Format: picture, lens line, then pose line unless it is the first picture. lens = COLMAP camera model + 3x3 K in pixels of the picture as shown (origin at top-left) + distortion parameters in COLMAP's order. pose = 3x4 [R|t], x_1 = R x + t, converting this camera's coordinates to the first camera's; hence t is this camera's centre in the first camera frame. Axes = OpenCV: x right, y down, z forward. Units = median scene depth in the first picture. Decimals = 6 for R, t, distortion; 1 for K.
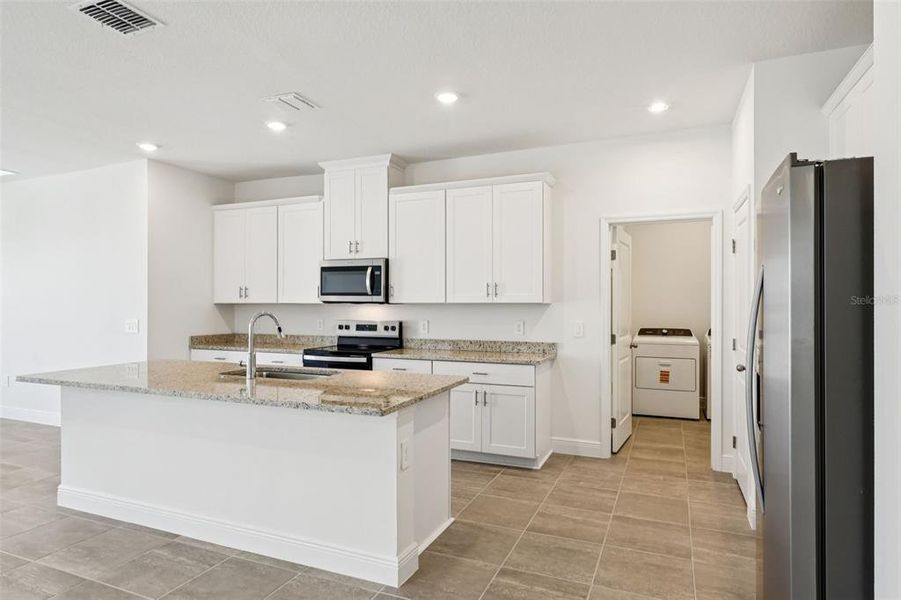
lens RADIAL K [[516.1, 0, 453.7], [0, 516.1, 307.4], [0, 0, 1]] dist [-0.000836, 0.003881]
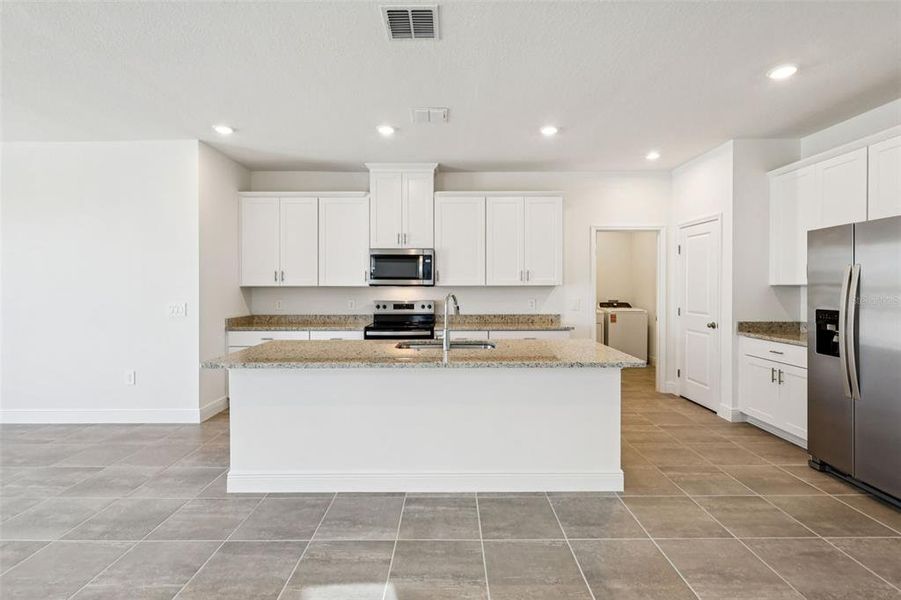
lens RADIAL K [[417.4, 0, 453.0], [0, 417.4, 293.3], [0, 0, 1]] dist [-0.003973, 0.001048]
pose [[0.920104, -0.008376, 0.391584, -0.475019], [0.005057, 0.999942, 0.009507, 0.000220], [-0.391641, -0.006767, 0.920093, 0.077197]]
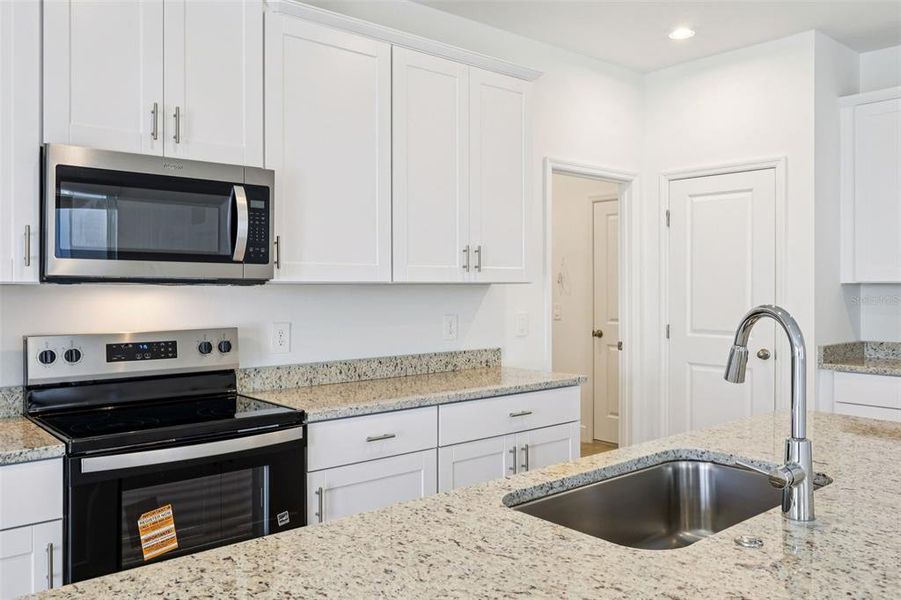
lens RADIAL K [[715.0, 0, 448.5], [0, 715.0, 293.5], [0, 0, 1]] dist [-0.008273, -0.001367]
pose [[0.452067, -0.010289, 0.891925, -0.557240], [0.009282, 0.999934, 0.006830, -0.002466], [-0.891936, 0.005191, 0.452132, 0.628736]]
